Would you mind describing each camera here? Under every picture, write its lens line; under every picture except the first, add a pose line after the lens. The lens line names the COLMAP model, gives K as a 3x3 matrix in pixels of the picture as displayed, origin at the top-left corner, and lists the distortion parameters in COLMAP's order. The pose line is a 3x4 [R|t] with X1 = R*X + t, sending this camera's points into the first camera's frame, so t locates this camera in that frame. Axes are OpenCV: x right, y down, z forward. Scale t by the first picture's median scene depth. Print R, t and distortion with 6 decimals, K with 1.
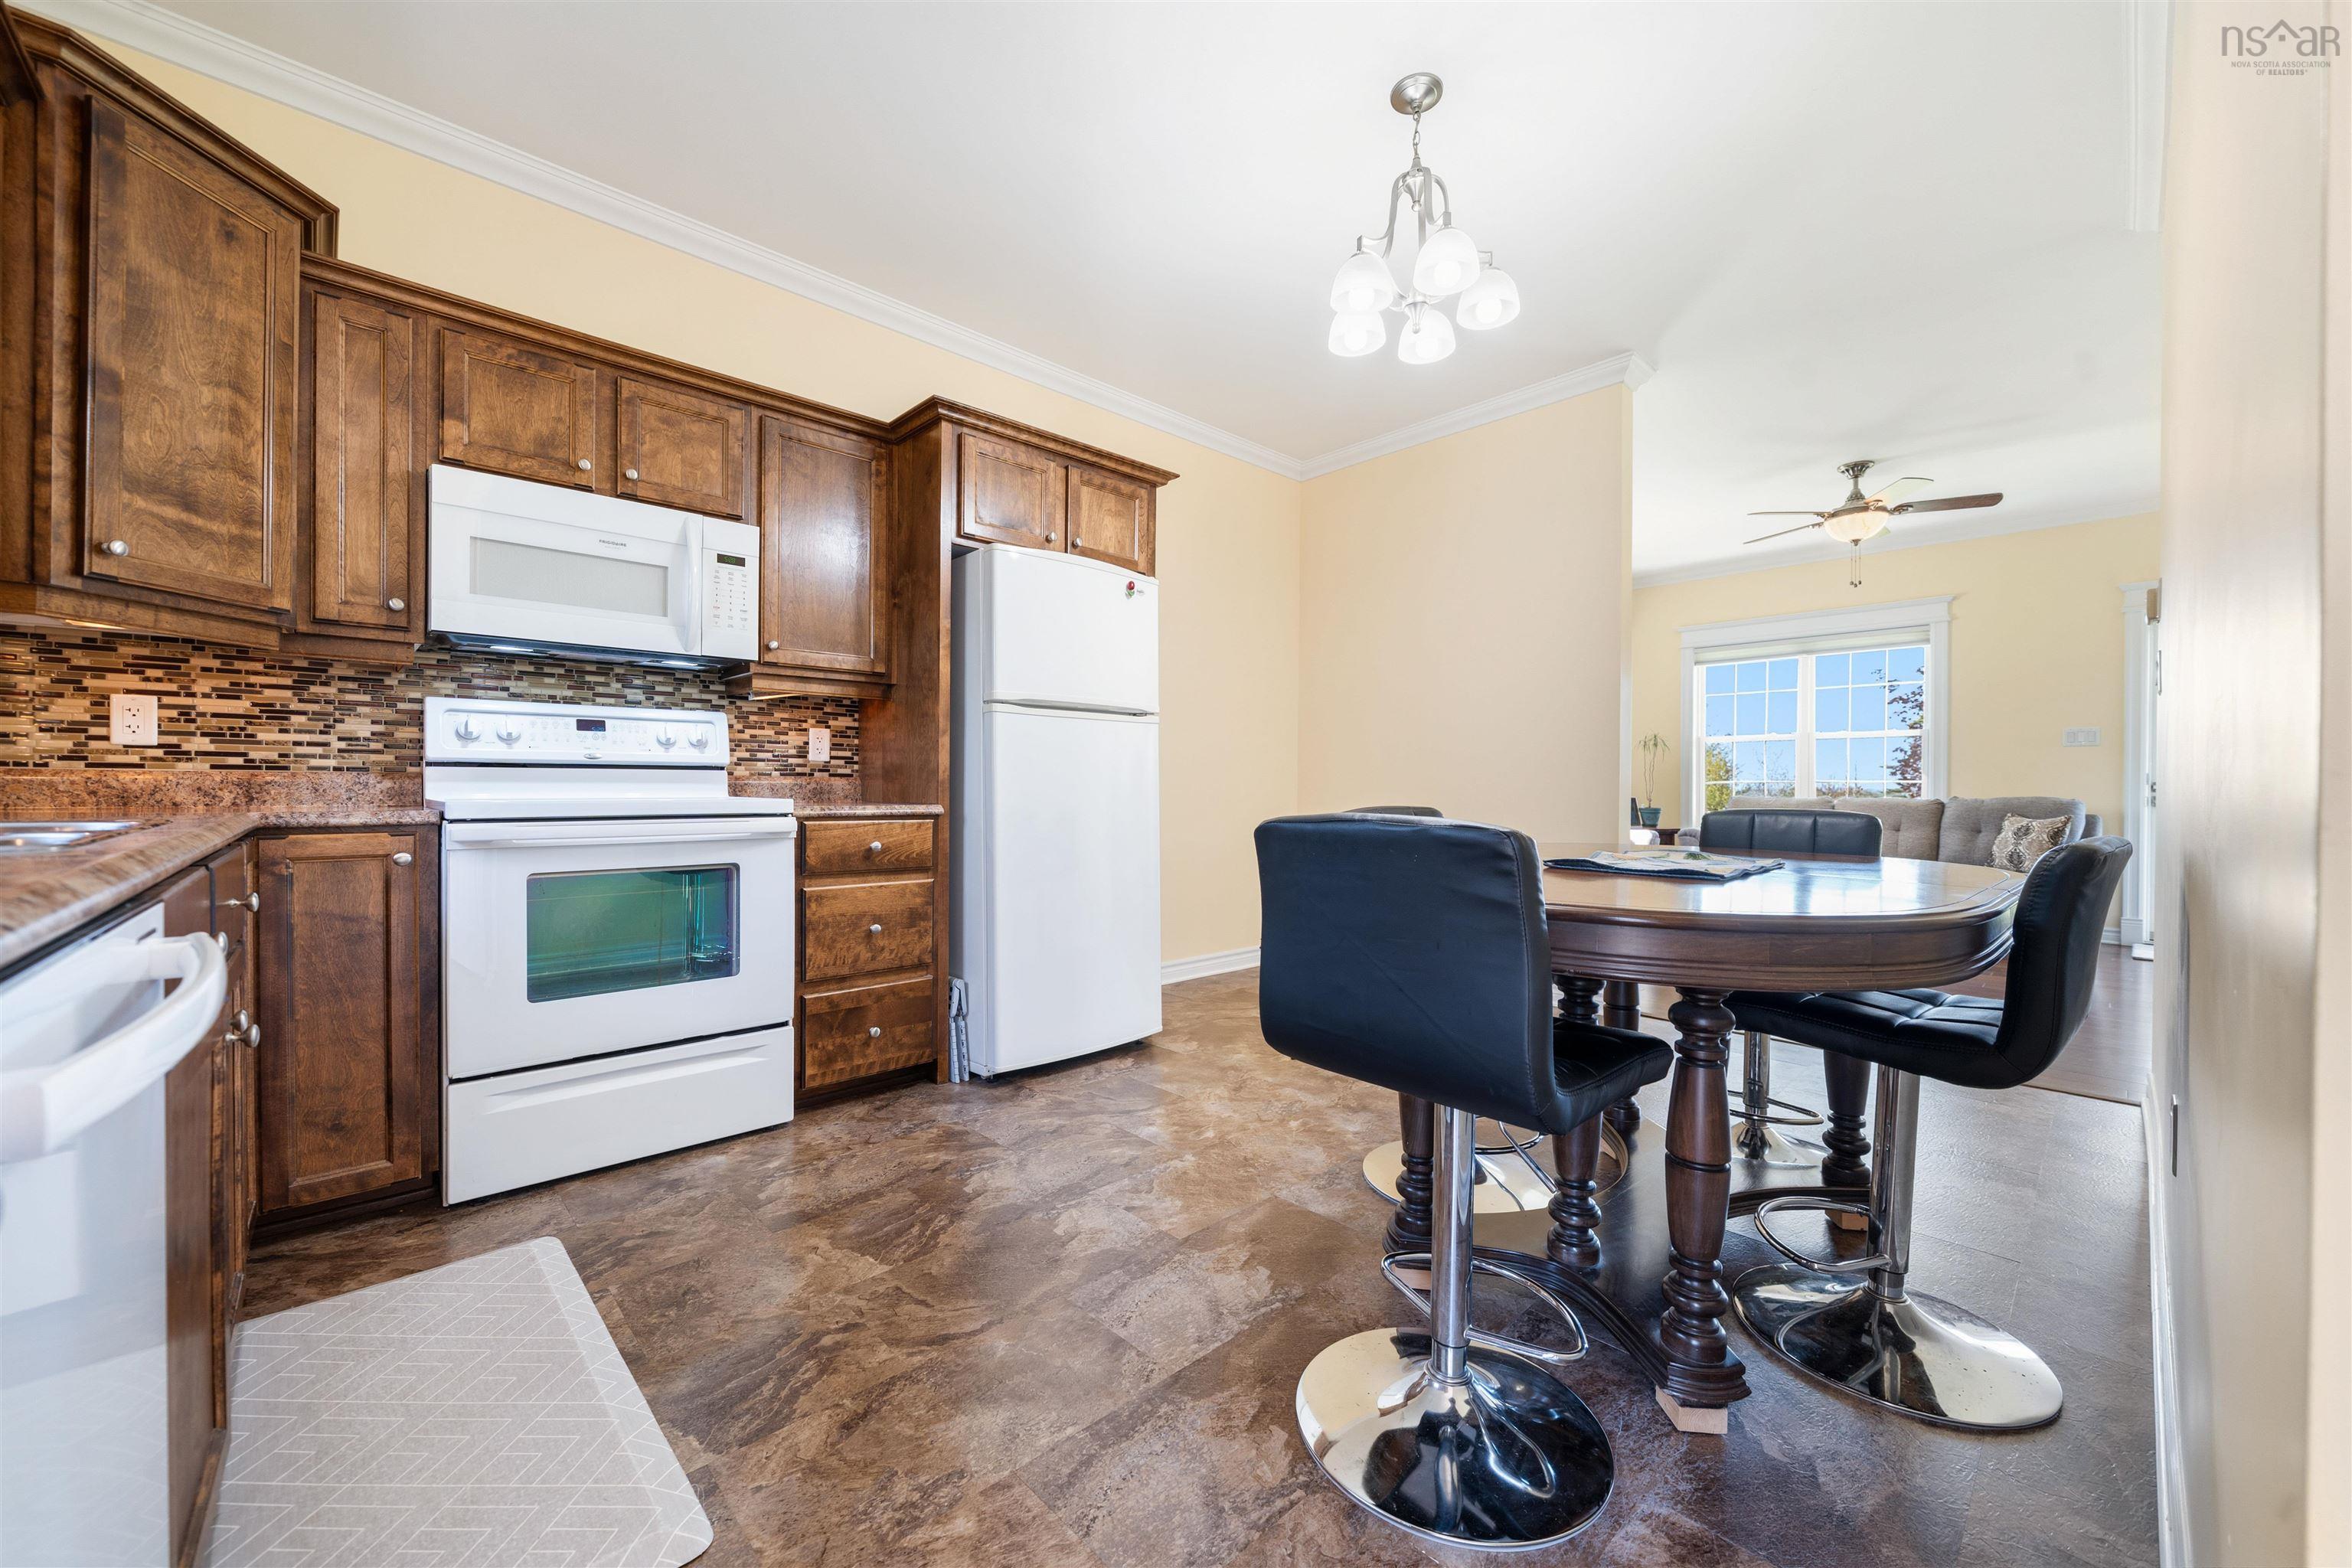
lens RADIAL K [[905.2, 0, 1162.7], [0, 905.2, 789.2], [0, 0, 1]] dist [-0.003240, -0.000233]
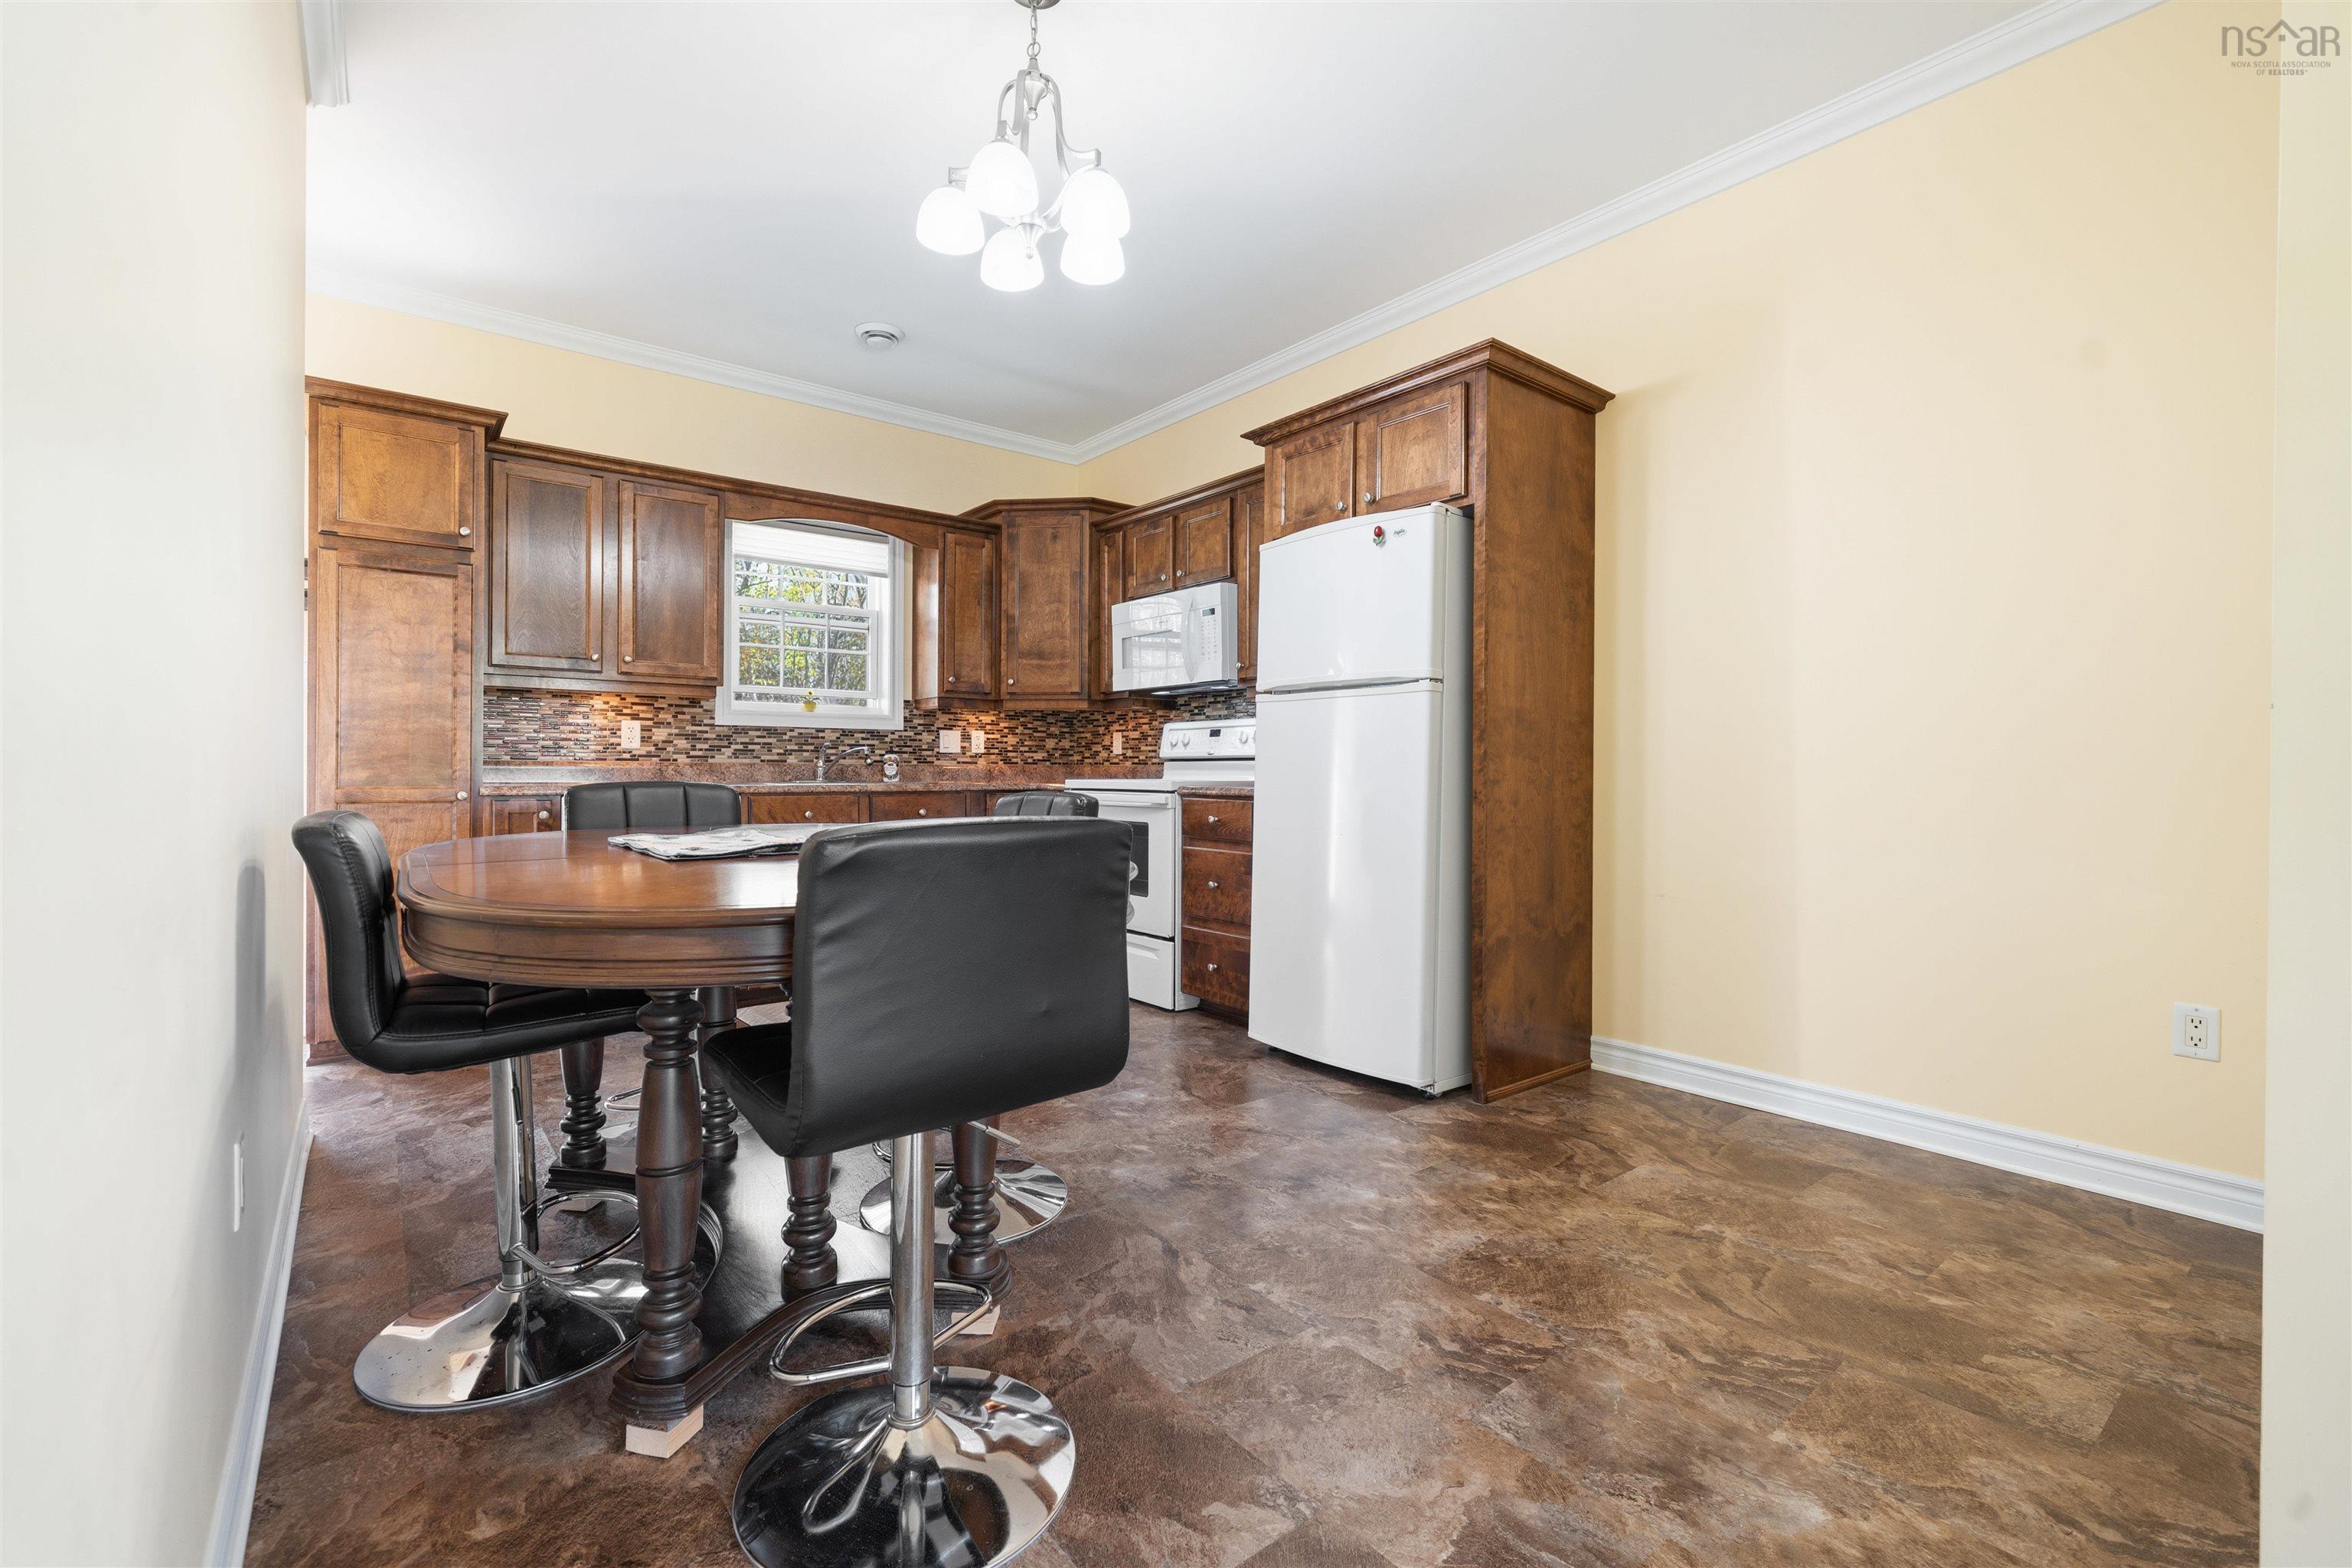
lens RADIAL K [[1008.9, 0, 1173.8], [0, 1008.9, 777.2], [0, 0, 1]] dist [-0.000294, 0.000075]
pose [[-0.076221, 0.001928, -0.997089, 1.175658], [-0.005979, 0.999979, 0.002391, 0.000561], [0.997073, 0.006144, -0.076208, 1.143818]]
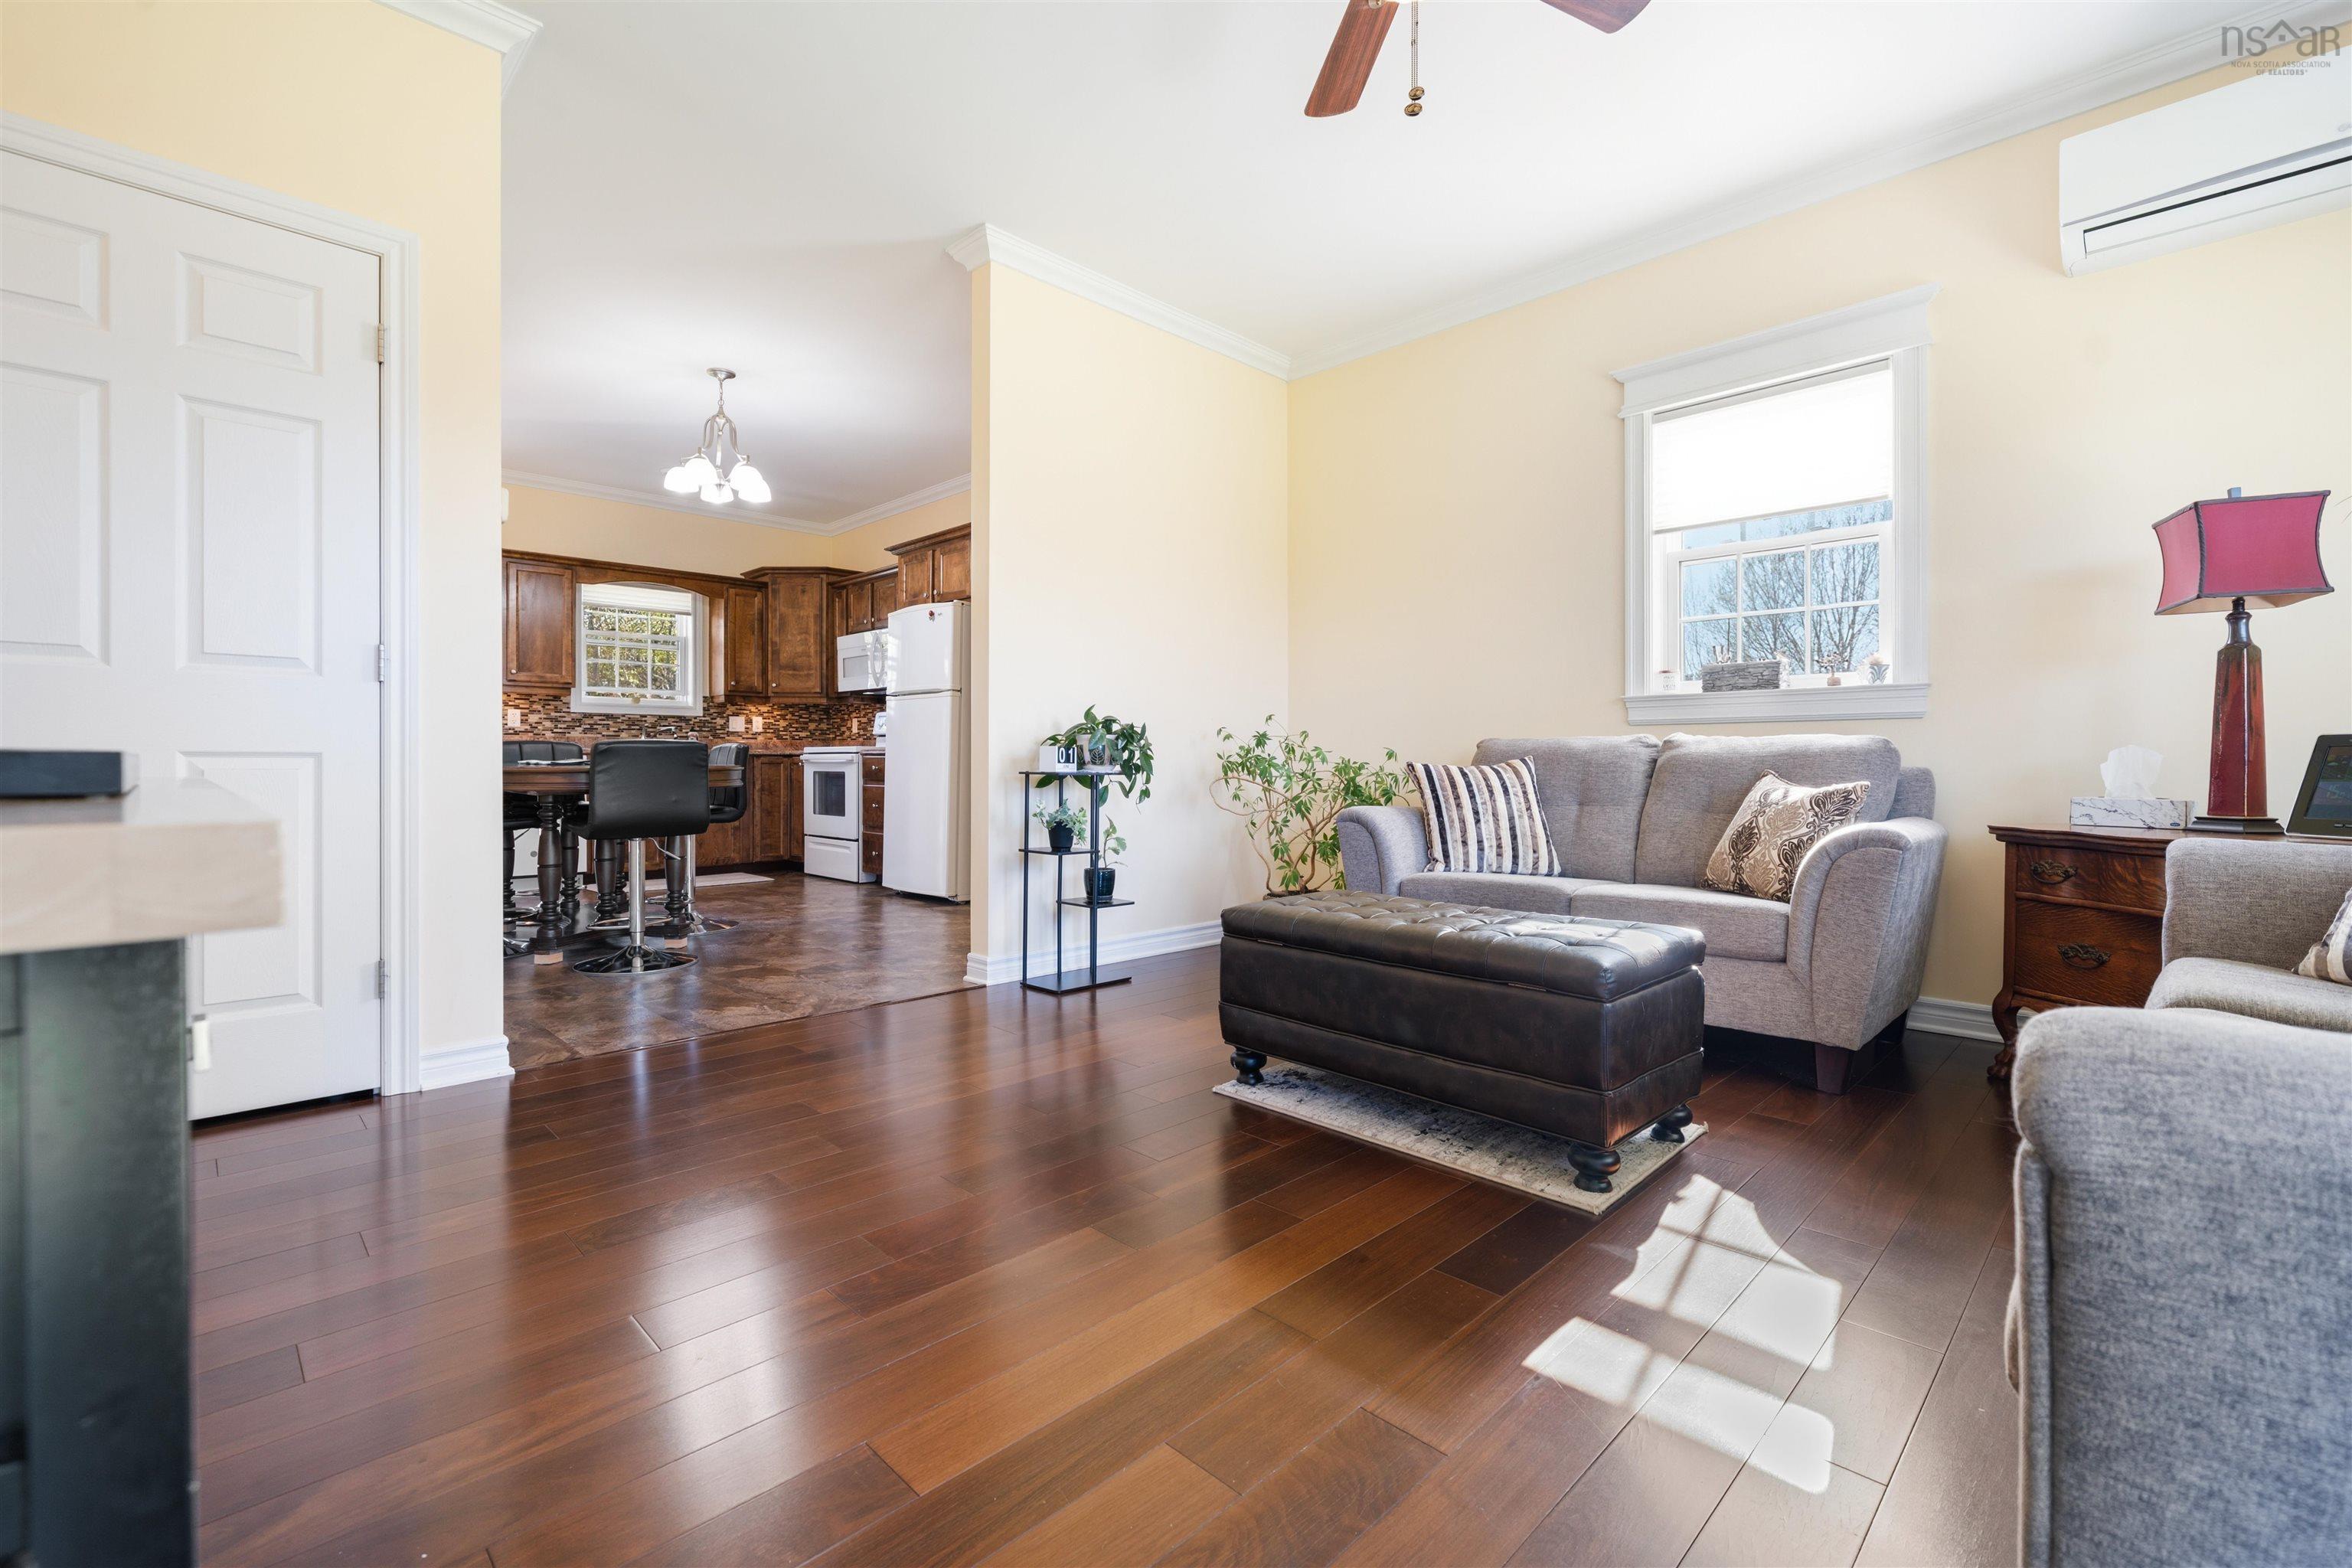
lens RADIAL K [[1008.9, 0, 1165.6], [0, 1008.9, 766.0], [0, 0, 1]] dist [-0.000294, 0.000075]
pose [[0.026244, 0.000046, -0.999656, 2.295782], [-0.004398, 0.999990, -0.000069, 0.059479], [0.999646, 0.004398, 0.026244, 1.774509]]
